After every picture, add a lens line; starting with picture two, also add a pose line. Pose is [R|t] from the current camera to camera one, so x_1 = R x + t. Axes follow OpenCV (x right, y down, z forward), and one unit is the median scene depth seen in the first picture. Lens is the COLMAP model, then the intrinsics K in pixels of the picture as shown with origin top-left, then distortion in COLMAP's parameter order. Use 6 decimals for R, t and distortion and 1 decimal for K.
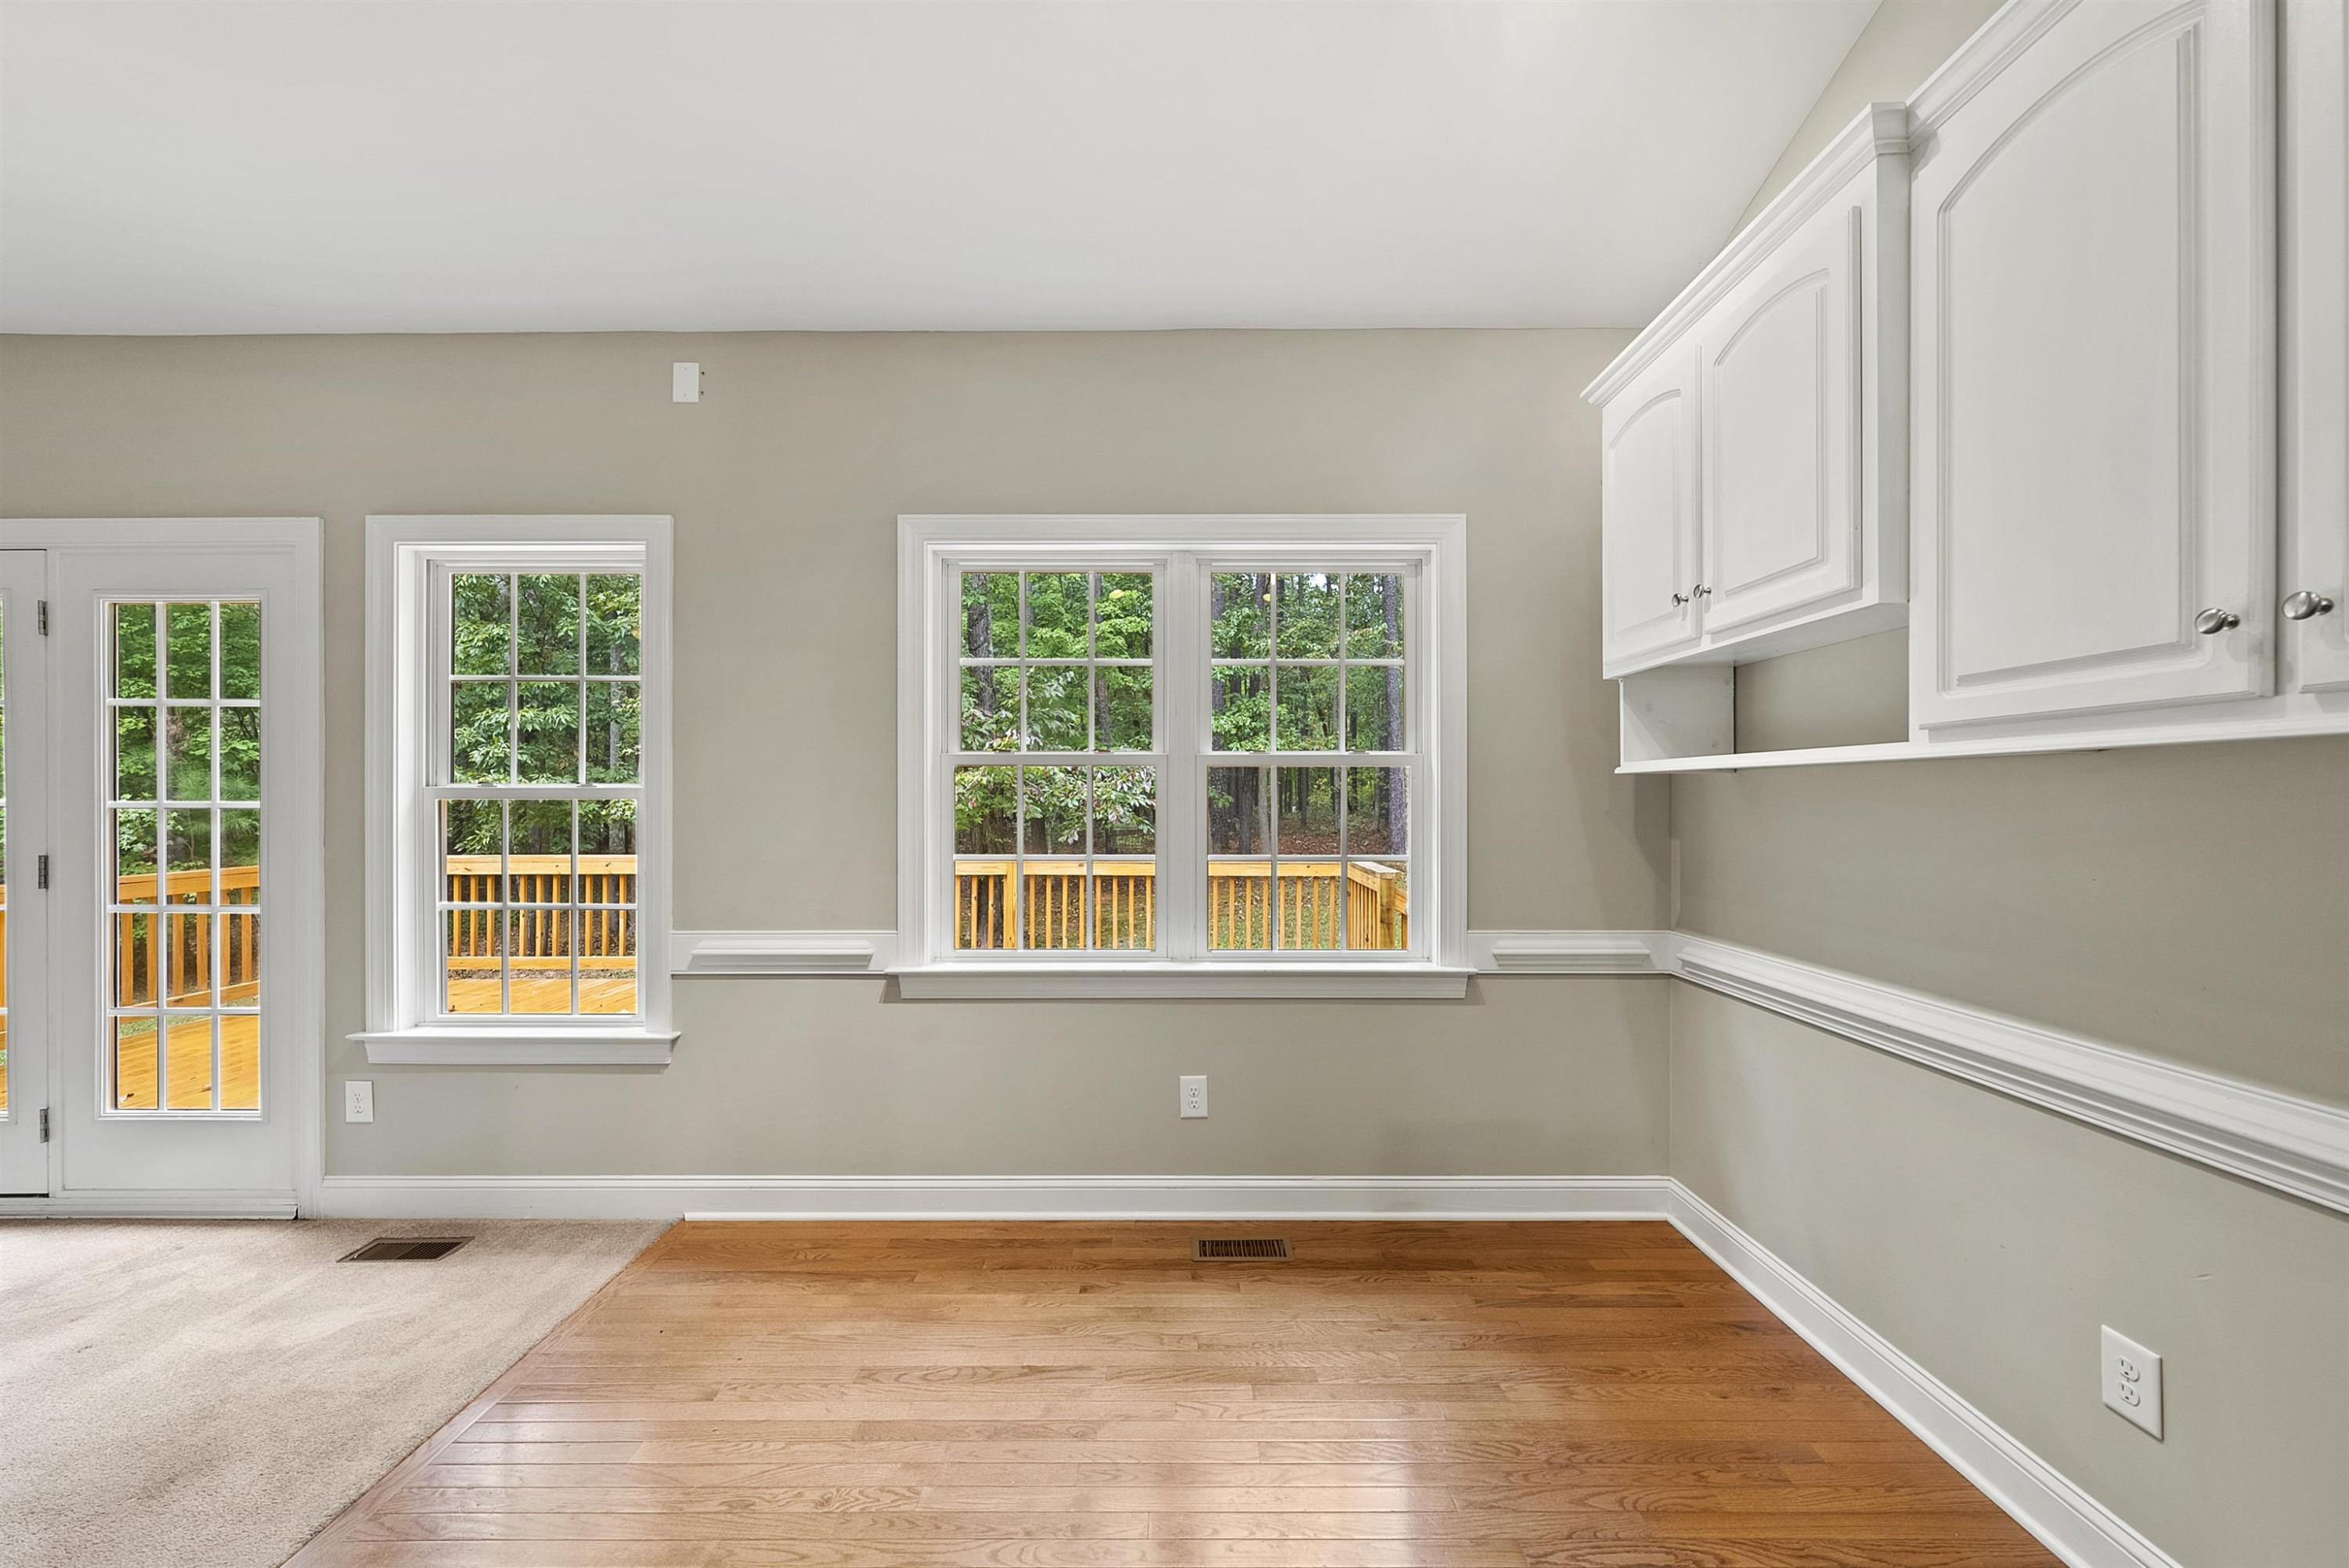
lens RADIAL K [[849.9, 0, 1178.7], [0, 849.9, 800.9], [0, 0, 1]] dist [-0.003516, 0.000245]
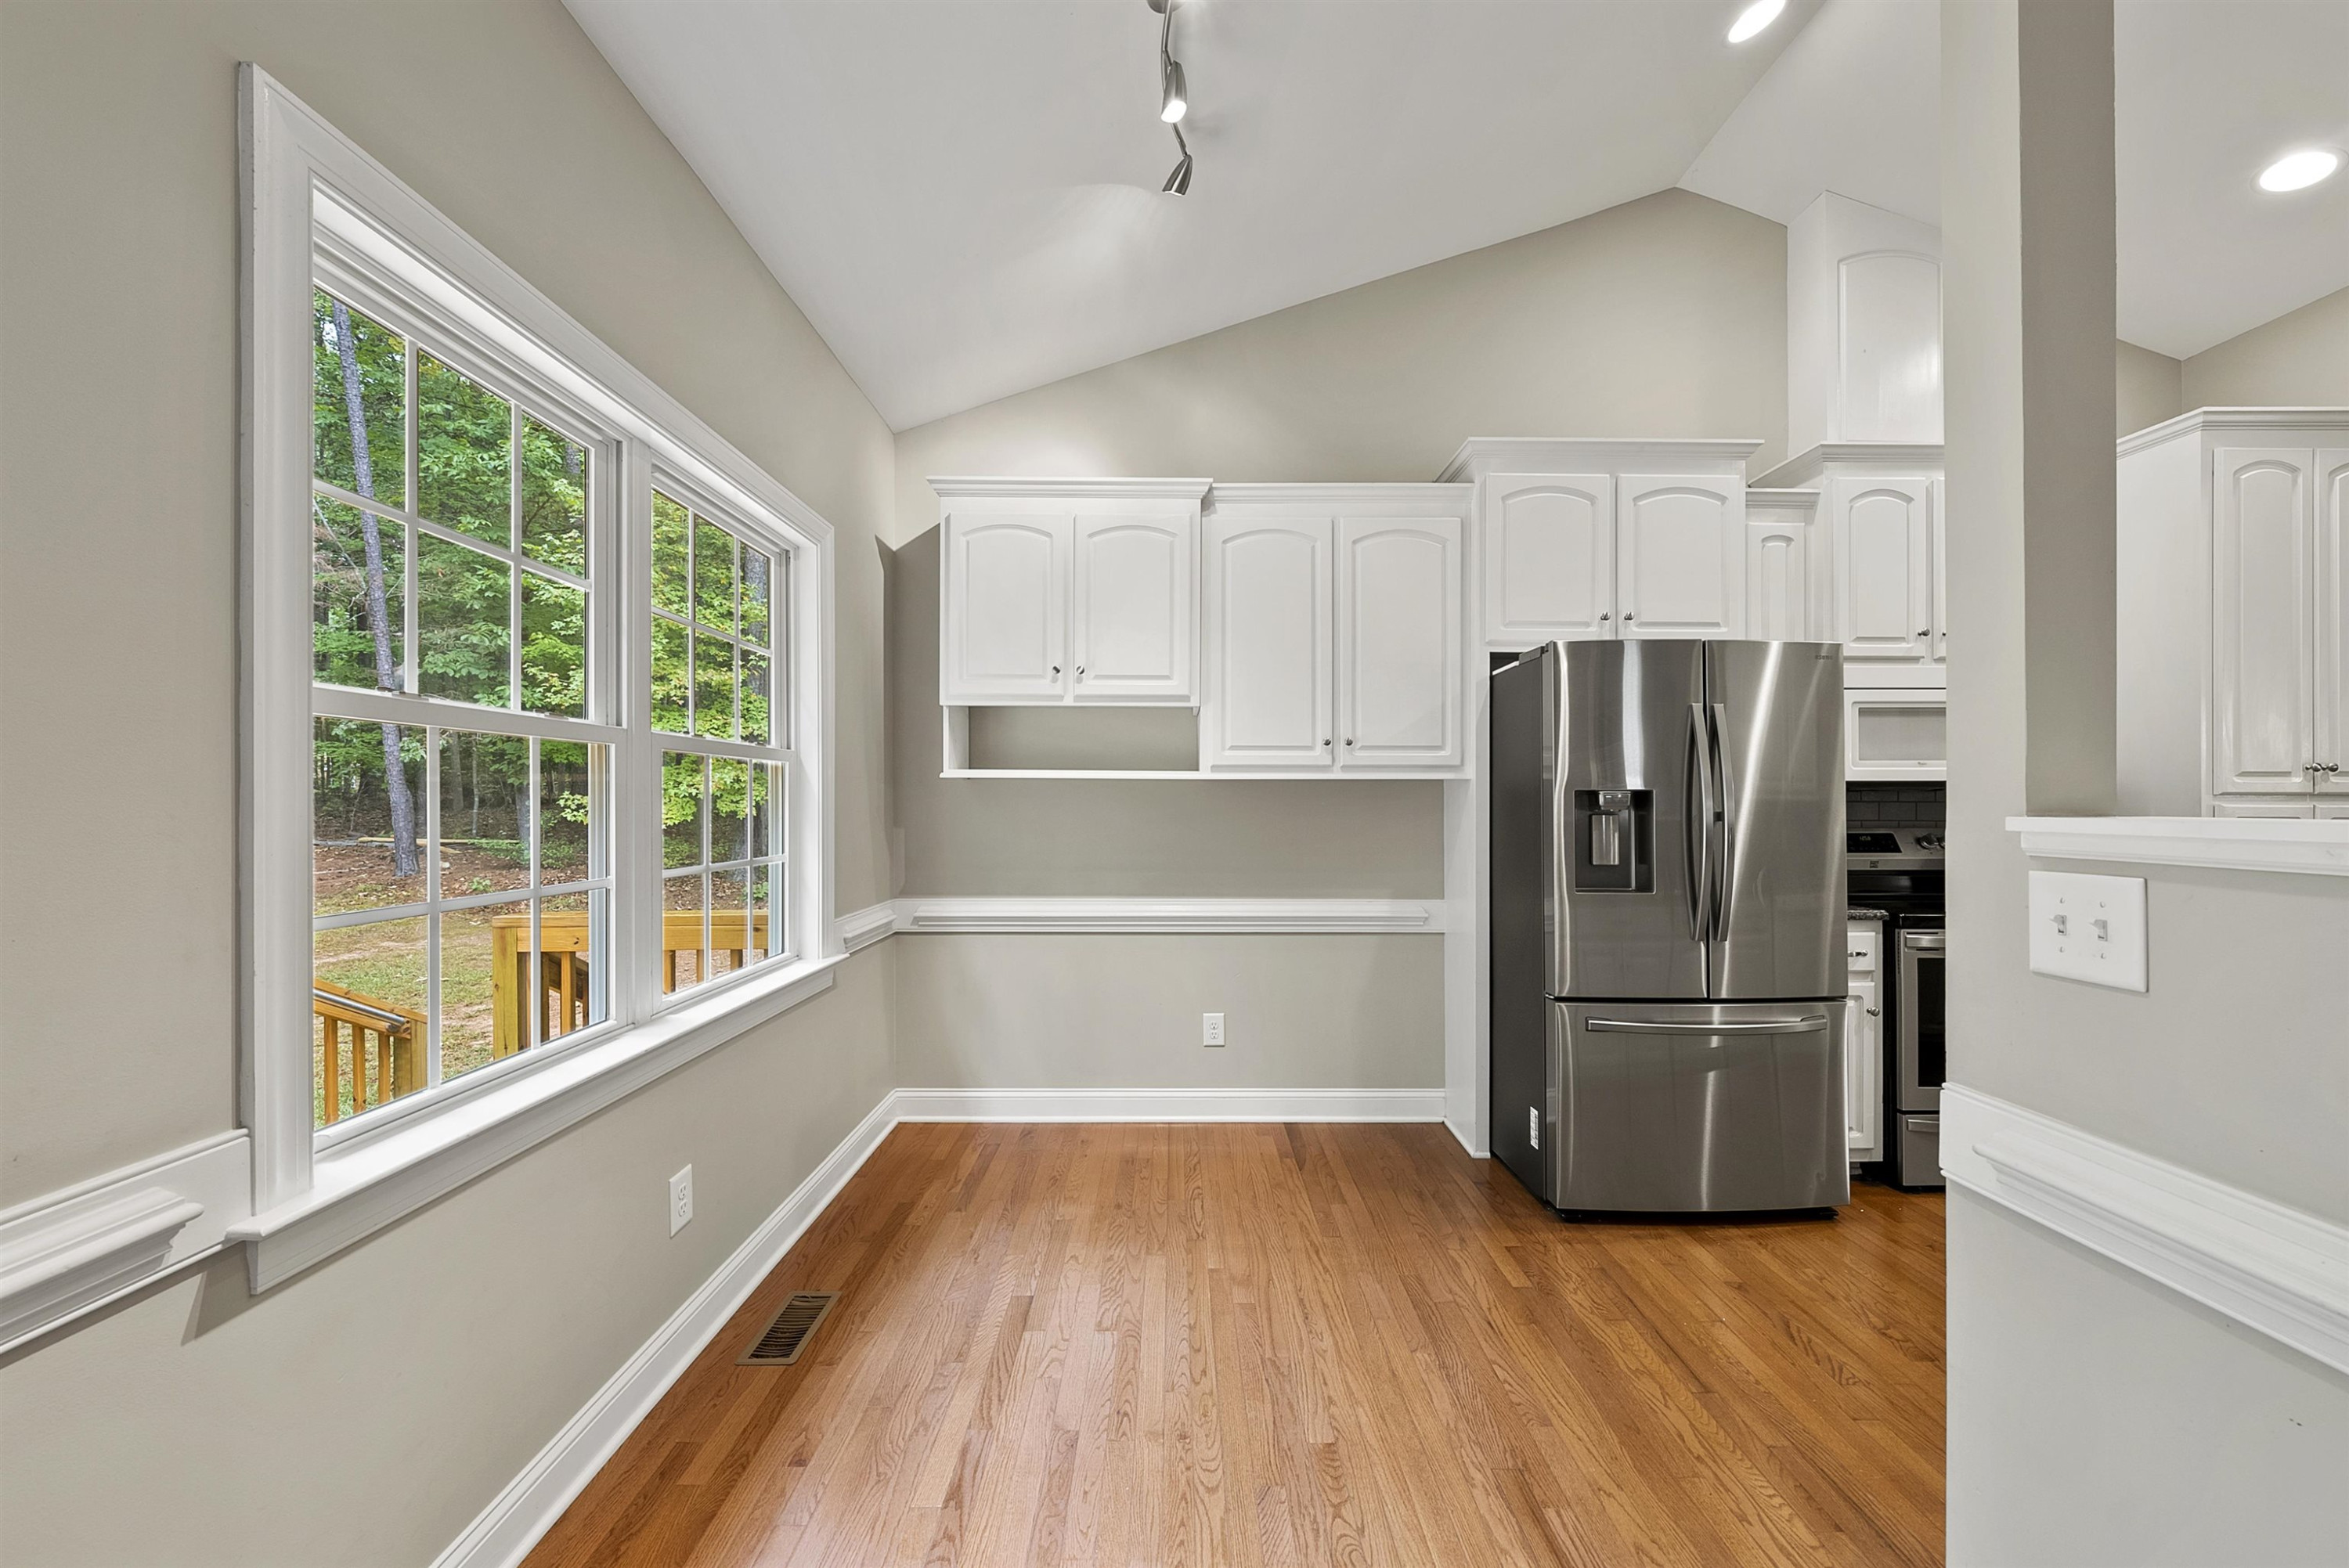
lens RADIAL K [[849.9, 0, 1180.7], [0, 849.9, 802.1], [0, 0, 1]] dist [-0.003516, 0.000245]
pose [[-0.006794, -0.001292, 0.999976, -0.719706], [-0.000030, 0.999999, 0.001292, 0.003592], [-0.999977, -0.000022, -0.006794, 0.575652]]
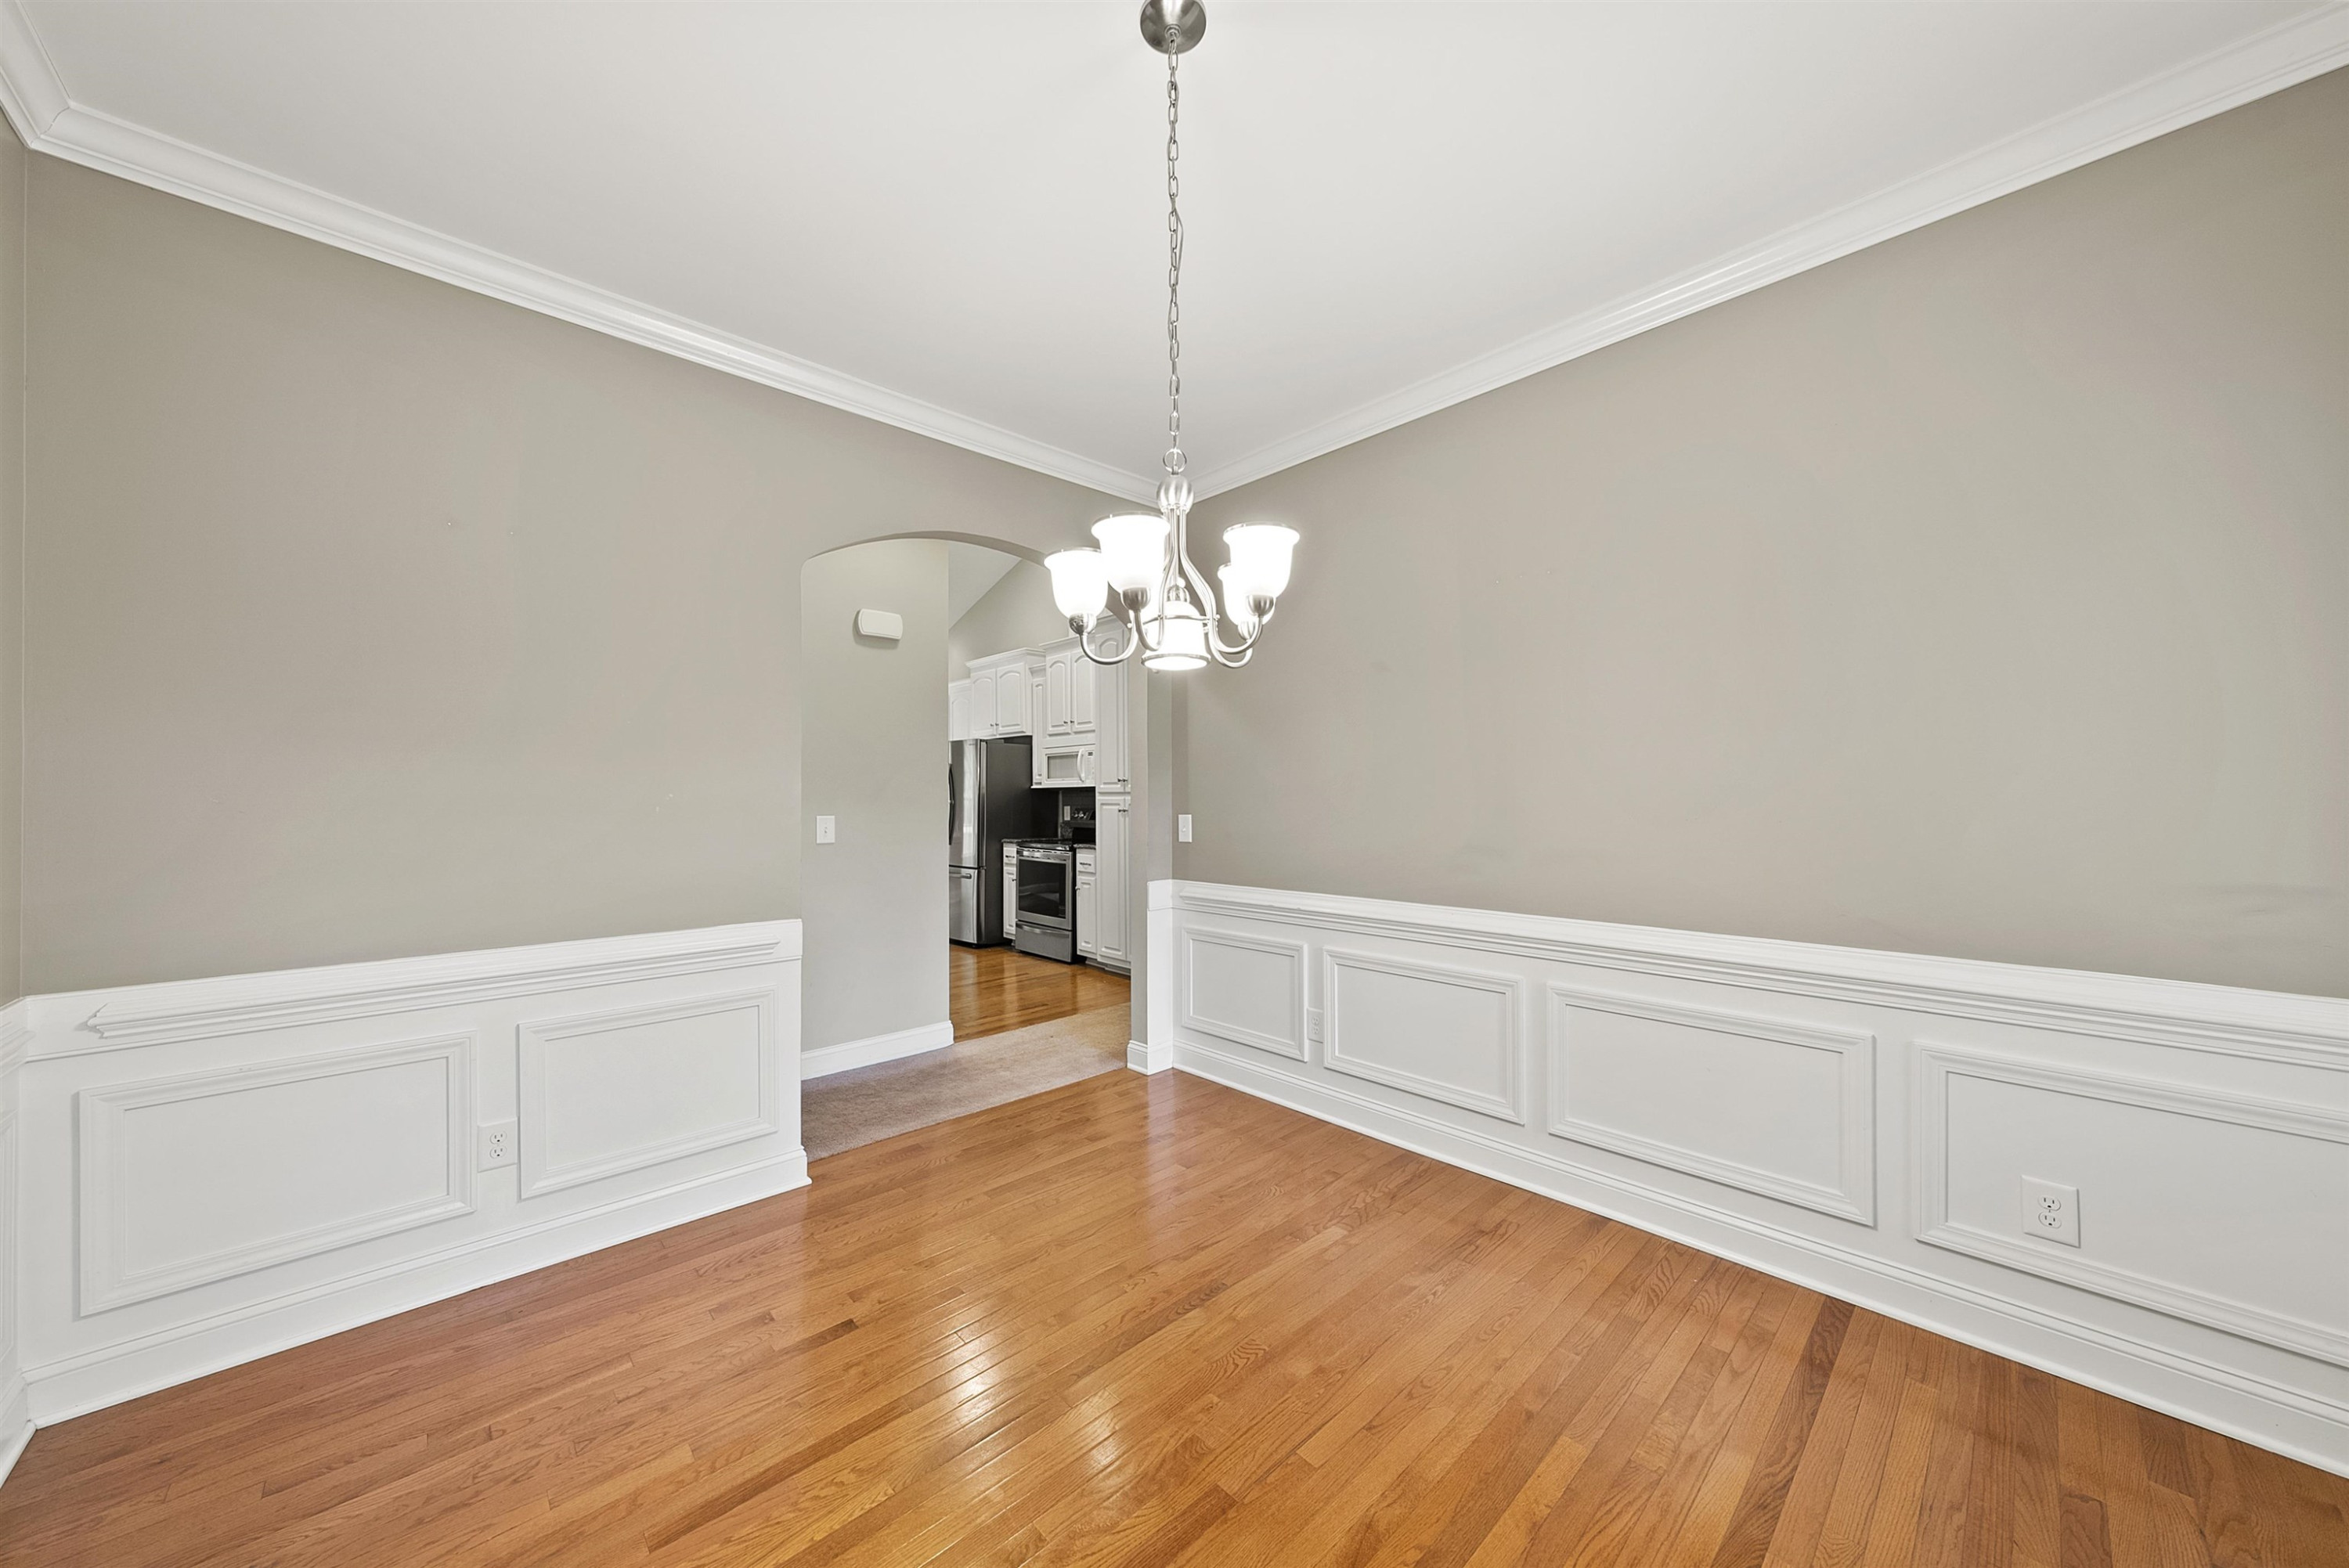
lens RADIAL K [[799.8, 0, 1199.8], [0, 799.8, 789.8], [0, 0, 1]] dist [-0.004594, 0.001049]
pose [[0.711738, -0.001914, 0.702442, -1.022958], [0.007330, 0.999962, -0.004702, -0.001278], [-0.702406, 0.008495, 0.711725, -2.529858]]
